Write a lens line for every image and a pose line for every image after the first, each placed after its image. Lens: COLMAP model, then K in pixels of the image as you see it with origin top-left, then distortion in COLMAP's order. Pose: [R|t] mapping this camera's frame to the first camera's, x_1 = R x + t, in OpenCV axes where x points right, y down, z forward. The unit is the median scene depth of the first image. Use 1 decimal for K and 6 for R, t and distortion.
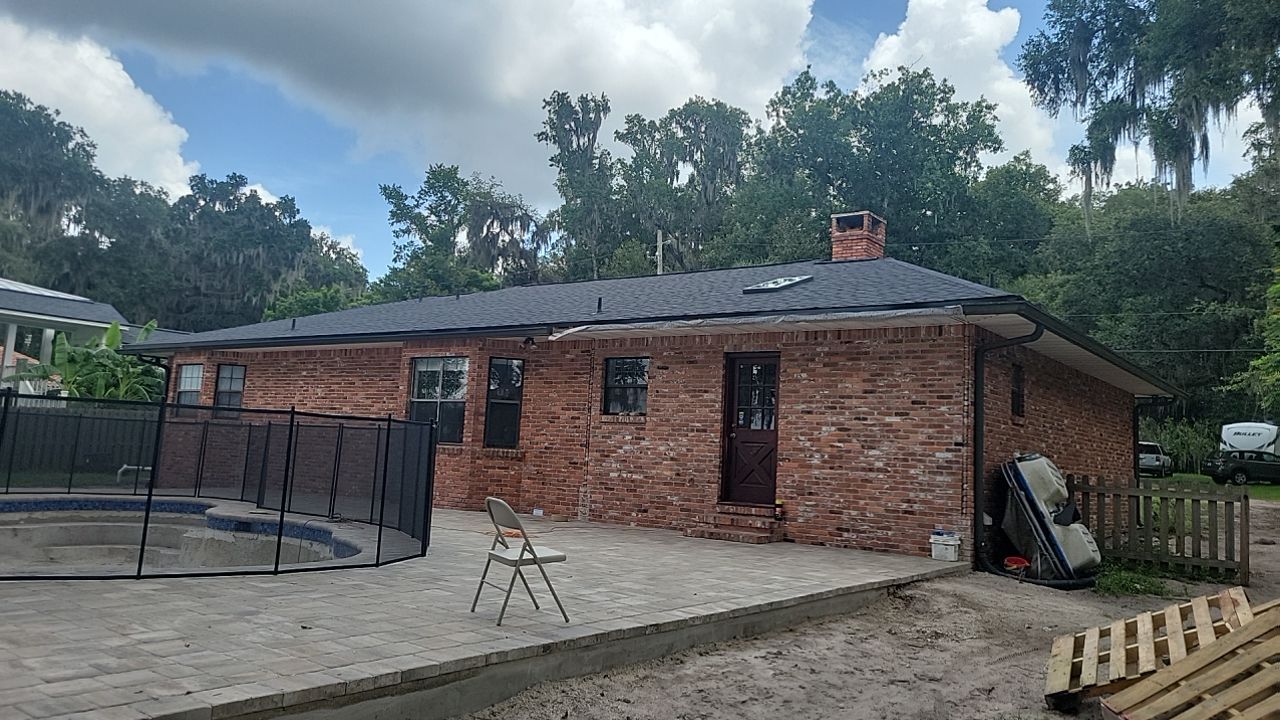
lens RADIAL K [[974.7, 0, 648.1], [0, 974.7, 351.8], [0, 0, 1]] dist [0.041031, -0.007969]
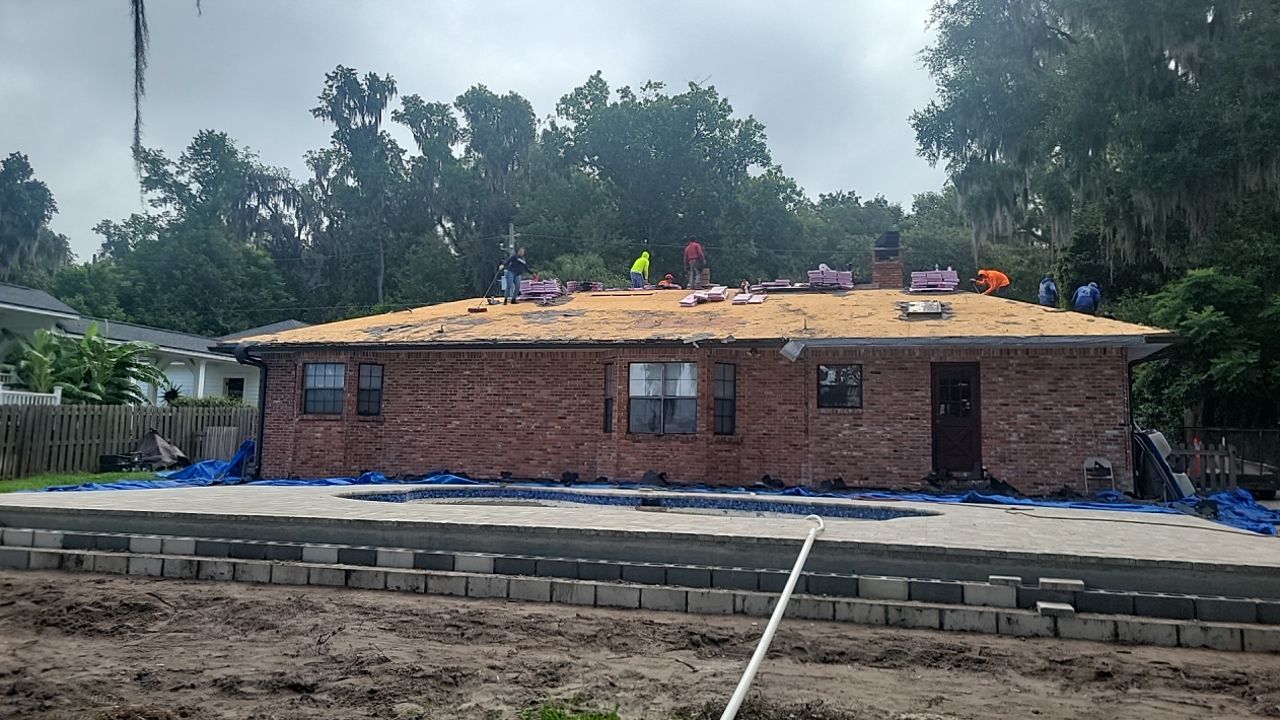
lens RADIAL K [[974.7, 0, 648.1], [0, 974.7, 351.8], [0, 0, 1]] dist [0.041031, -0.007969]
pose [[0.933177, 0.000109, 0.359417, -0.730656], [-0.009654, 0.999647, 0.024762, -0.040826], [-0.359287, -0.026577, 0.932849, -0.141363]]
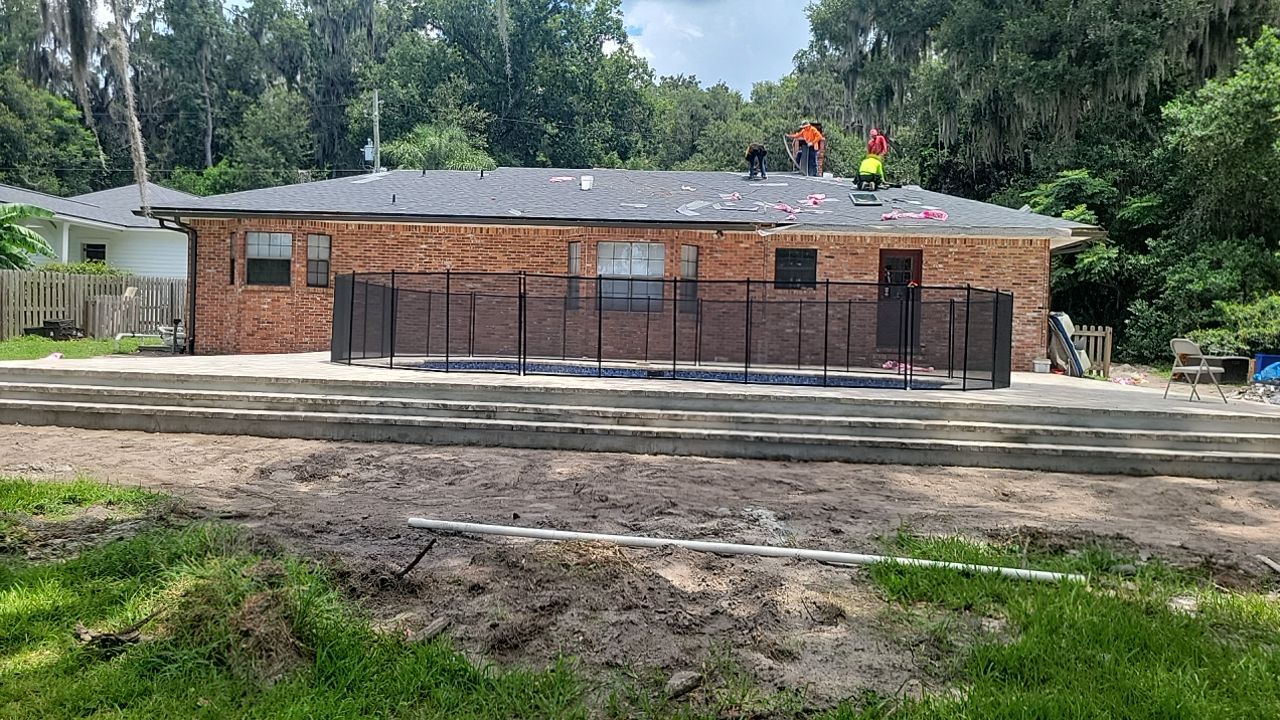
lens RADIAL K [[974.7, 0, 648.1], [0, 974.7, 351.8], [0, 0, 1]] dist [0.041031, -0.007969]
pose [[0.849392, -0.036376, 0.526507, -0.943643], [-0.044444, 0.989148, 0.140039, -0.034040], [-0.525887, -0.142348, 0.838558, -0.096359]]
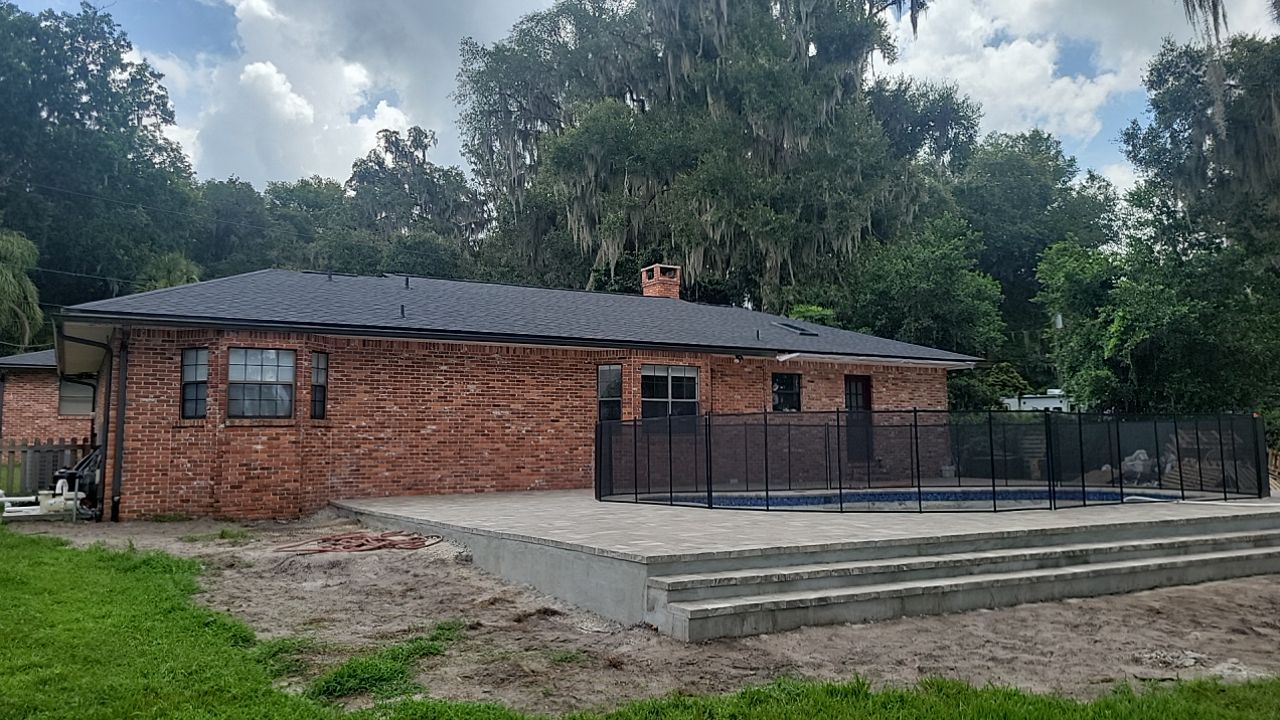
lens RADIAL K [[963.7, 0, 658.2], [0, 963.7, 343.9], [0, 0, 1]] dist [0.071101, -0.000437]
pose [[0.378246, 0.042696, 0.924720, -1.479370], [-0.072936, 0.997205, -0.016209, -0.000890], [-0.922827, -0.061314, 0.380303, 0.603206]]
